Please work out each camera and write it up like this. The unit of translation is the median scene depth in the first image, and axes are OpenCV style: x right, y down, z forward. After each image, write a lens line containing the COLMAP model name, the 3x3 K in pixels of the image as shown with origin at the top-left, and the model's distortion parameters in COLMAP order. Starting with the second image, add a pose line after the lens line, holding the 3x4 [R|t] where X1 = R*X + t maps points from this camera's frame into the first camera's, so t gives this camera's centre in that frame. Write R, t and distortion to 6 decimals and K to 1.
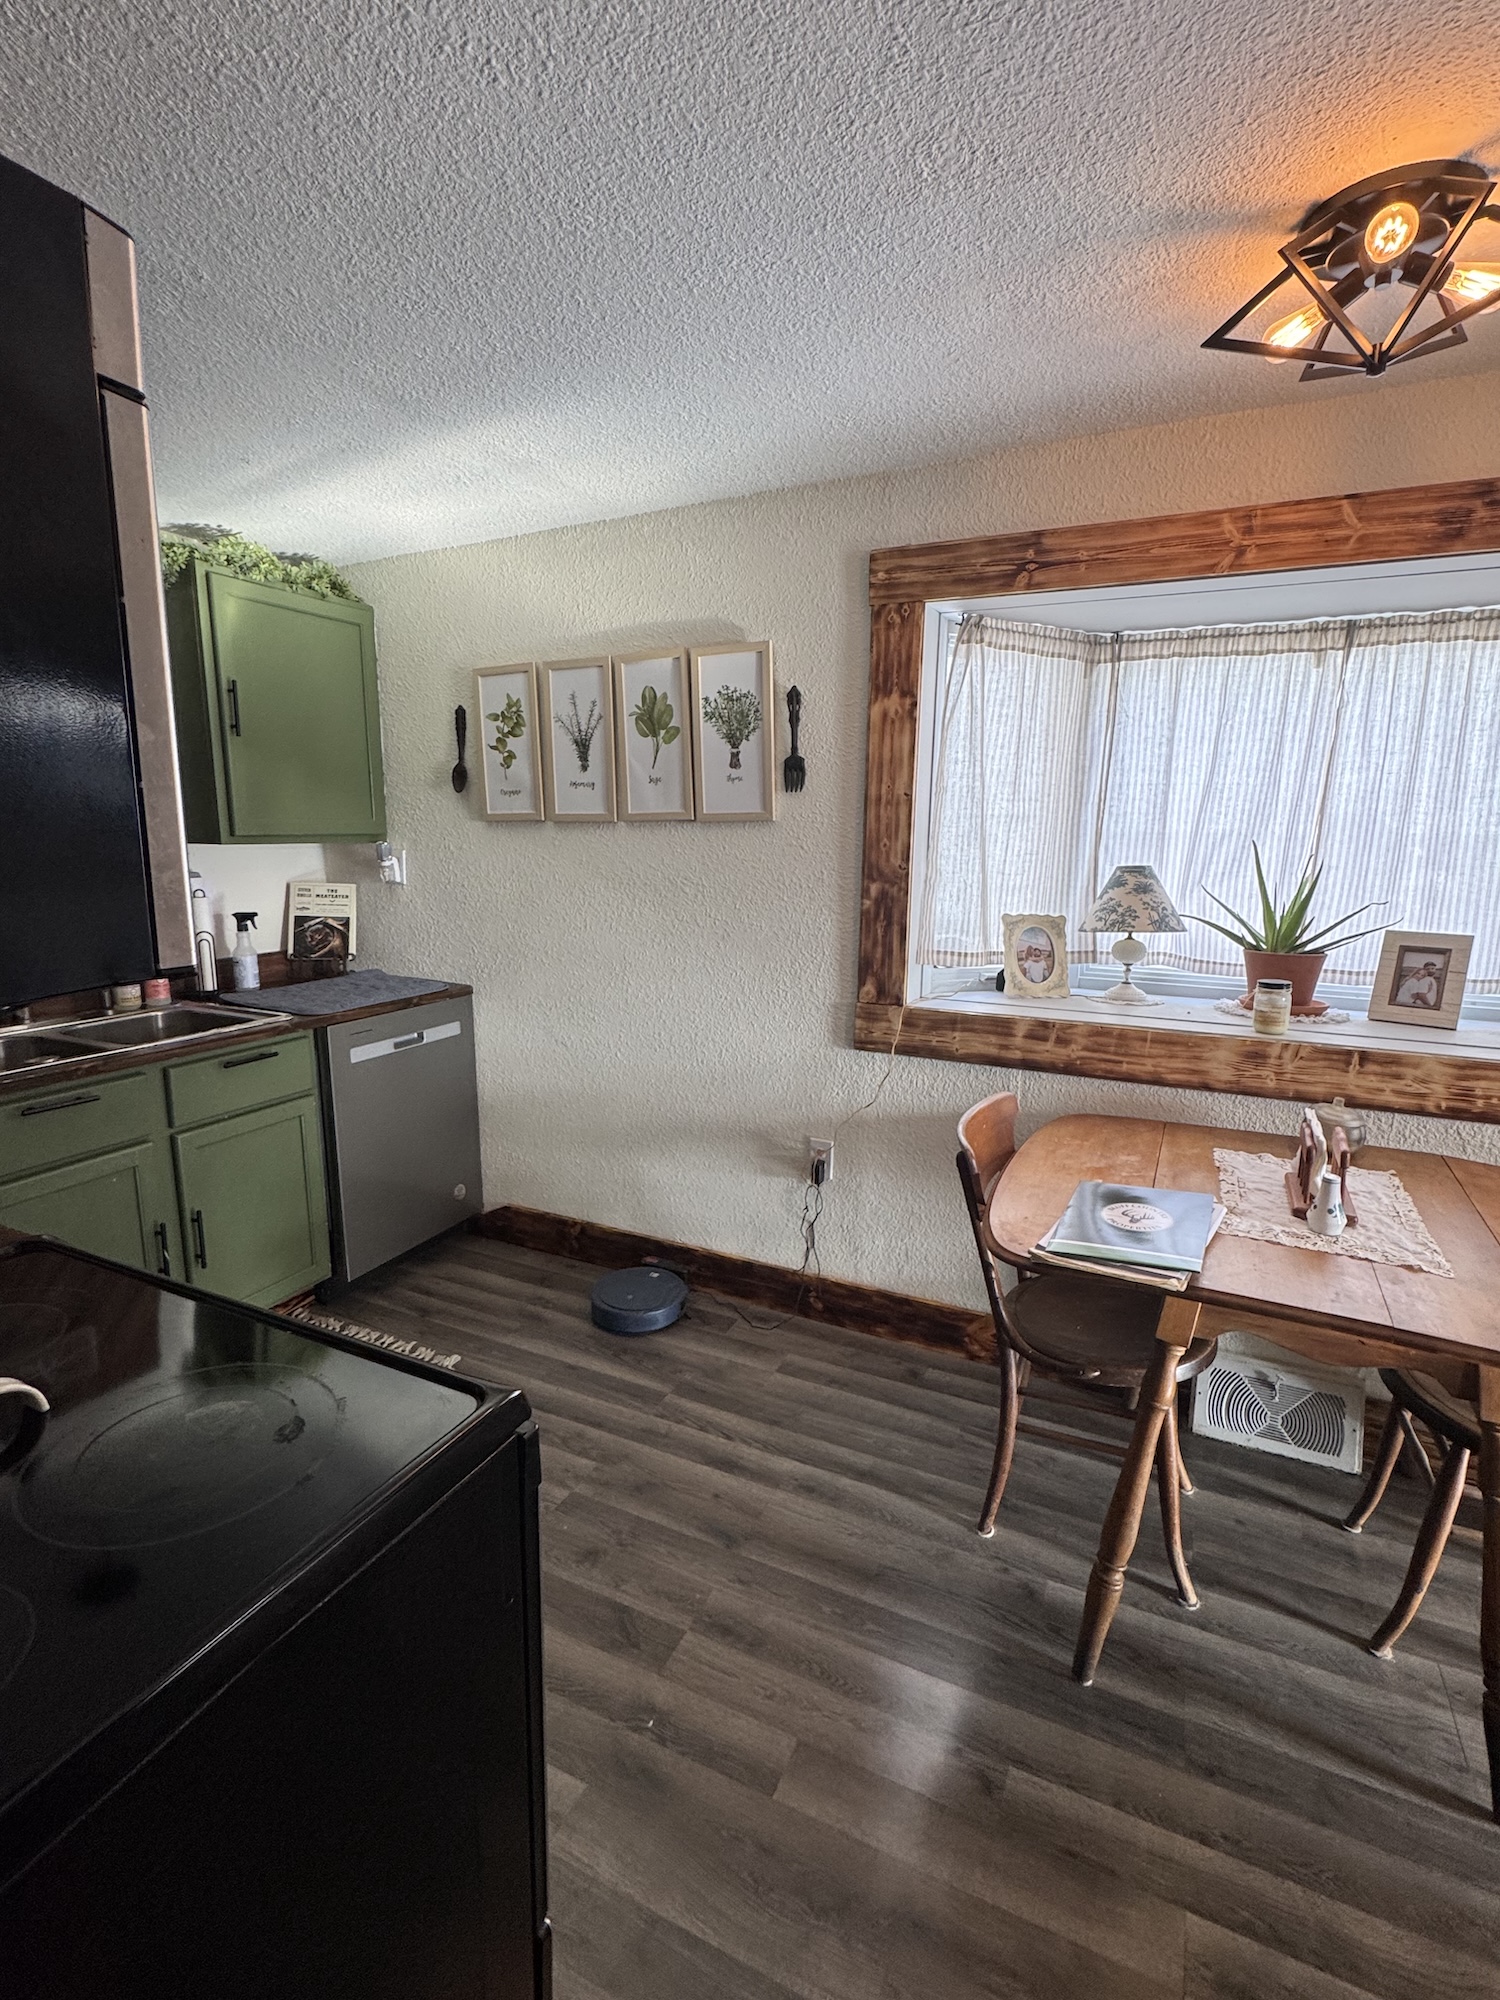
lens RADIAL K [[936.3, 0, 745.2], [0, 936.3, 1004.9], [0, 0, 1]] dist [-0.001414, -0.000071]
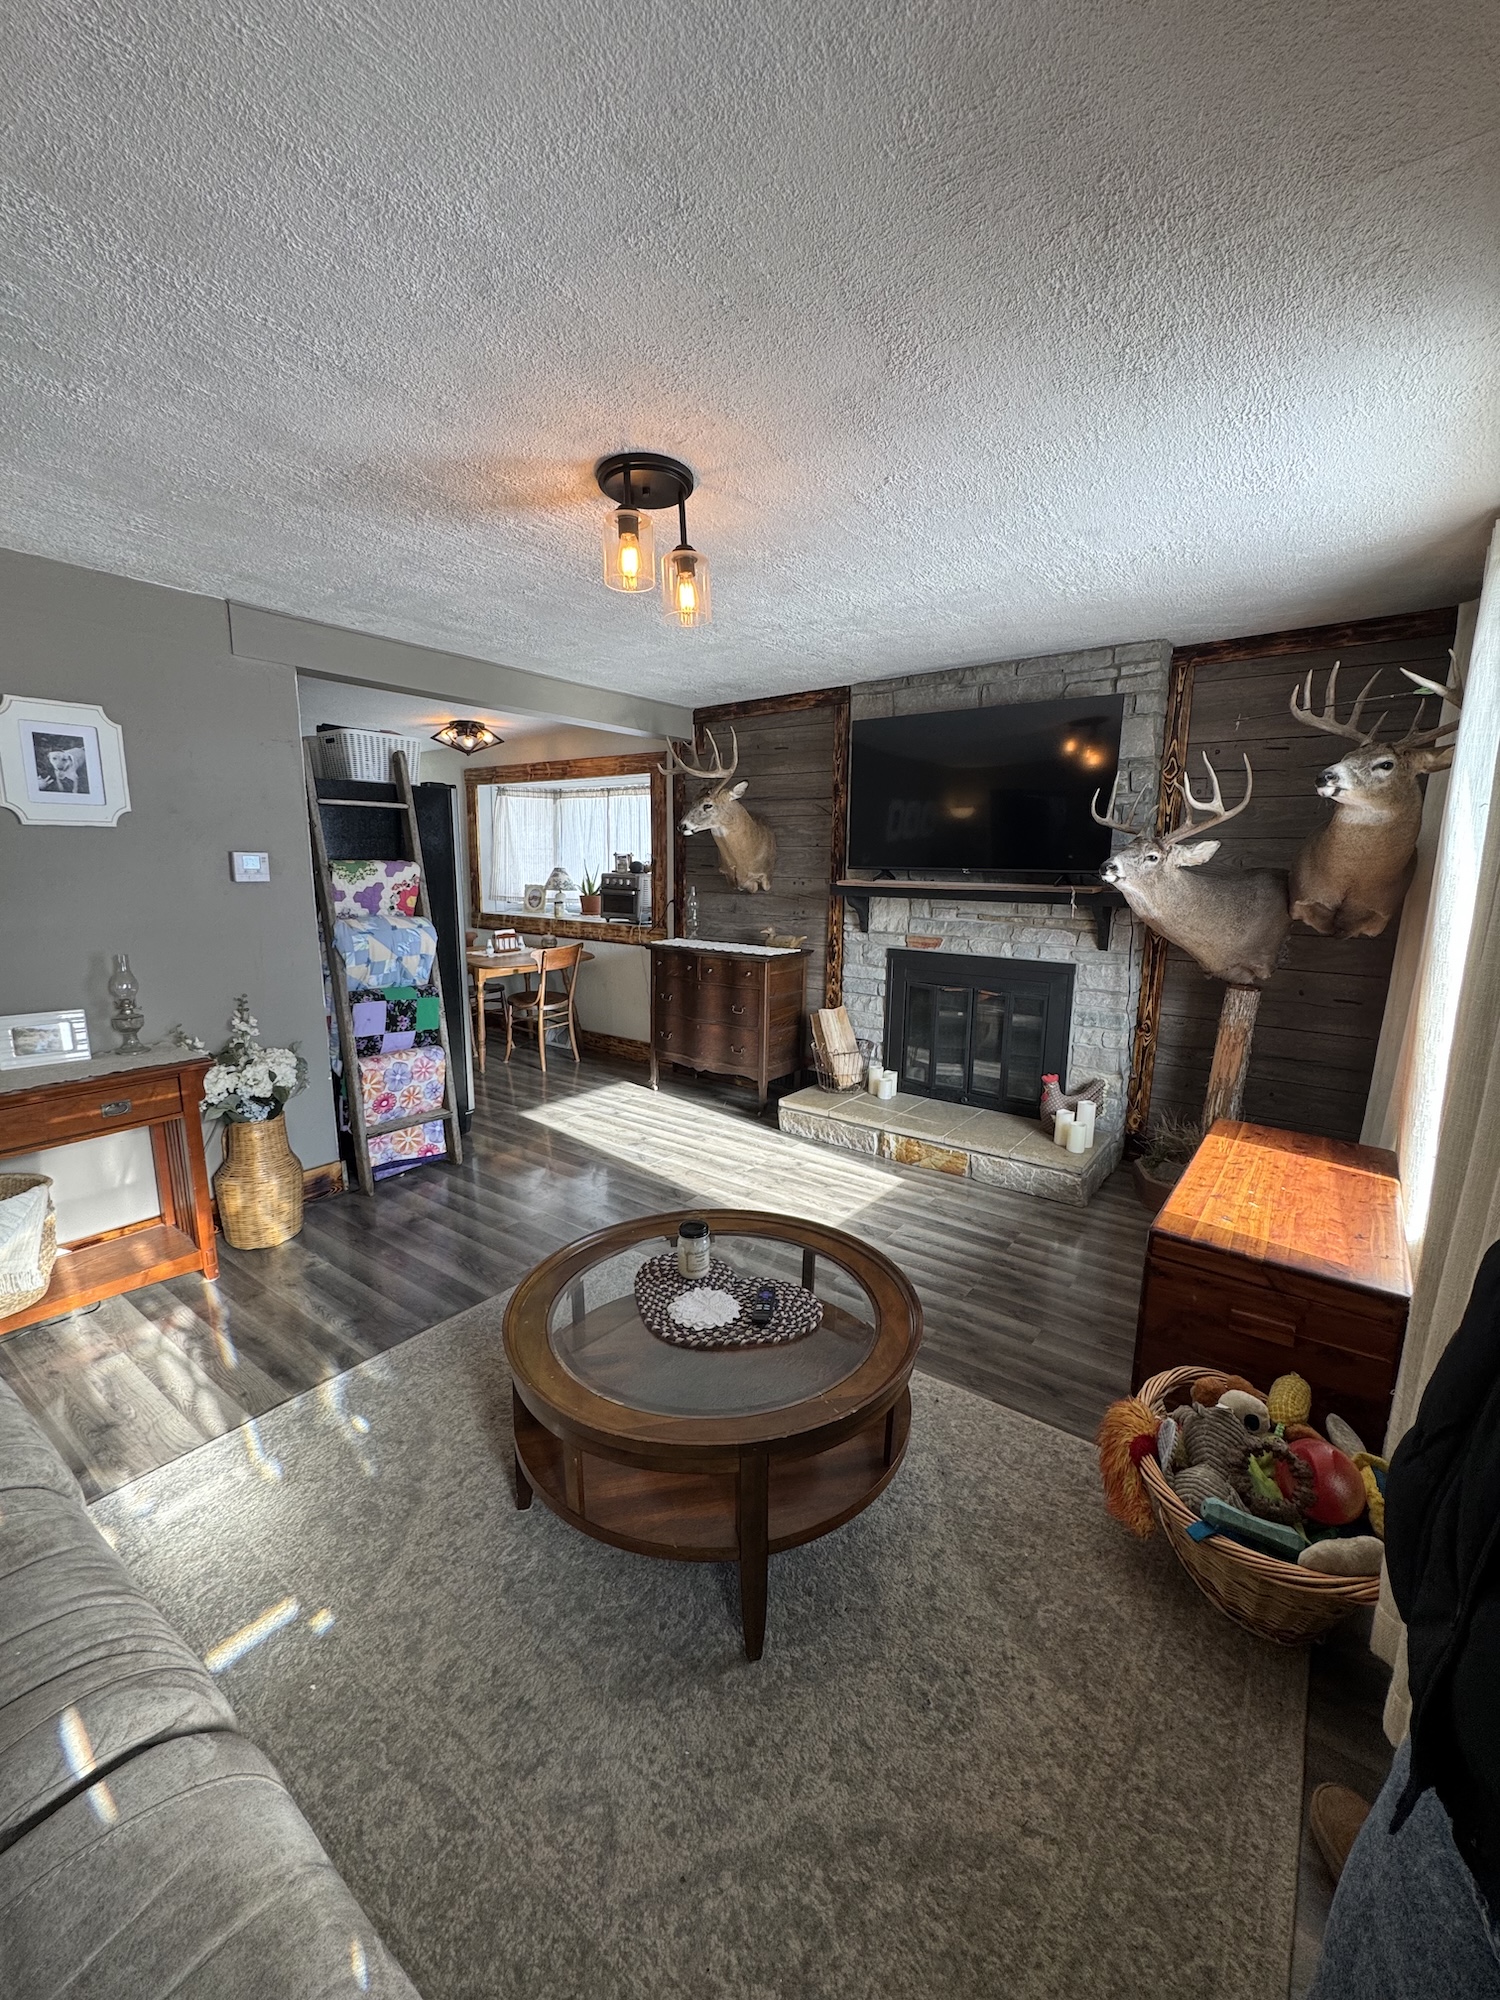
lens RADIAL K [[798.7, 0, 751.1], [0, 798.7, 1001.6], [0, 0, 1]] dist [-0.004134, 0.000512]
pose [[0.979424, 0.034320, -0.198875, 1.763576], [-0.035855, 0.999349, -0.004119, 0.305050], [0.198604, 0.011165, 0.980016, -1.566440]]
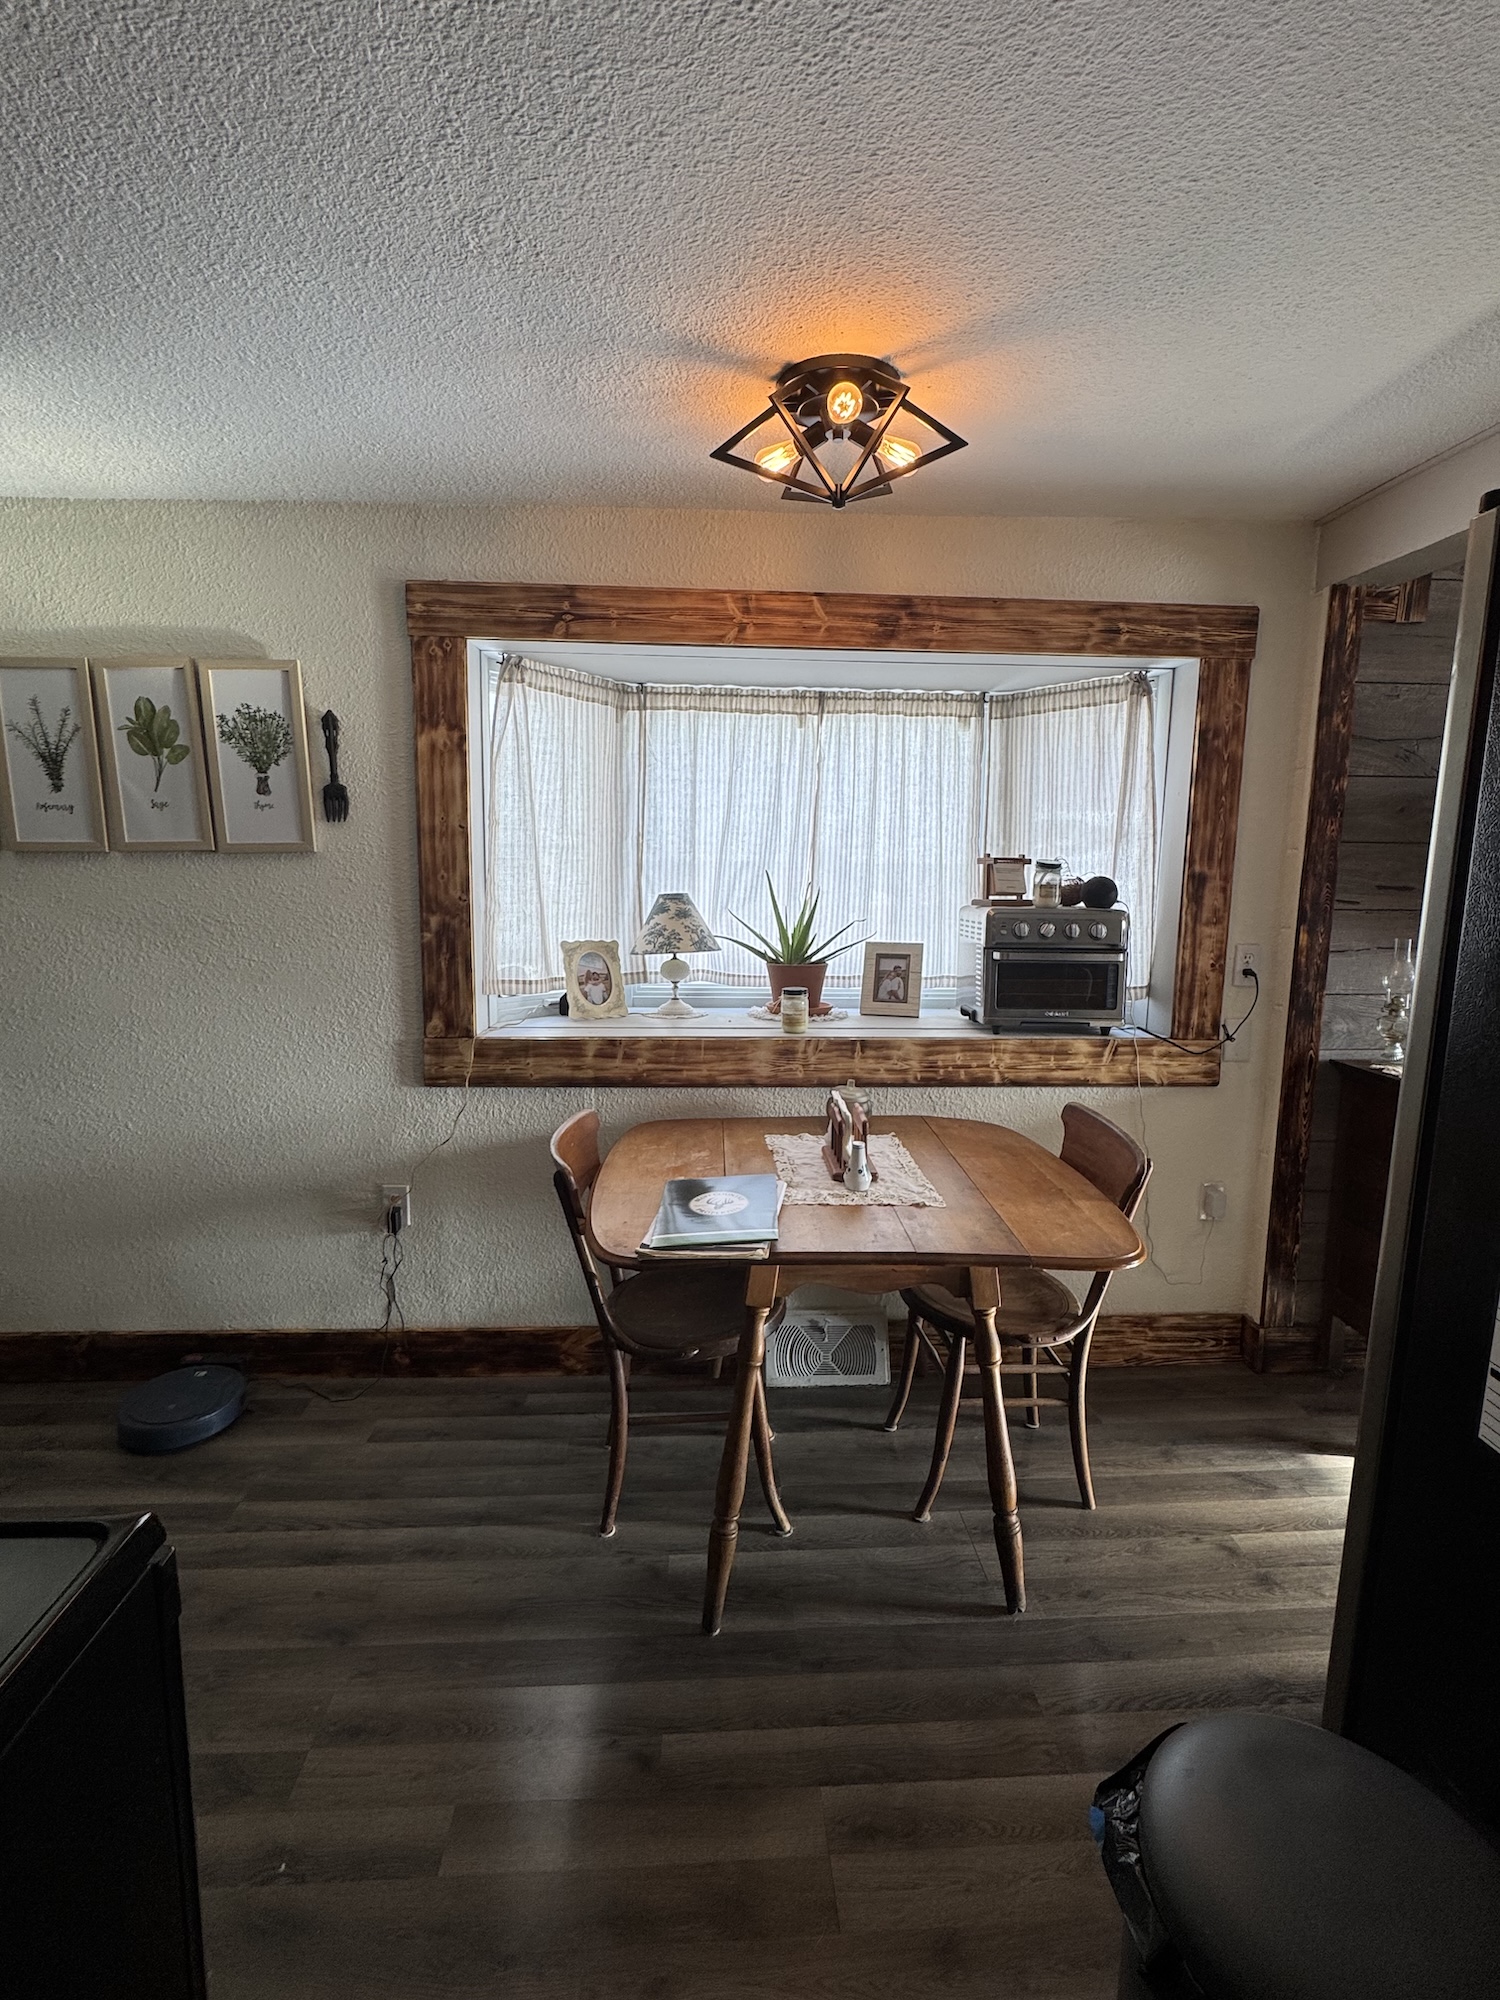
lens RADIAL K [[936.3, 0, 745.2], [0, 936.3, 1004.9], [0, 0, 1]] dist [-0.001414, -0.000071]
pose [[0.878766, -0.073258, 0.471596, -0.049690], [0.086892, 0.996192, -0.007164, -0.001373], [-0.469276, 0.047273, 0.881786, -0.017214]]
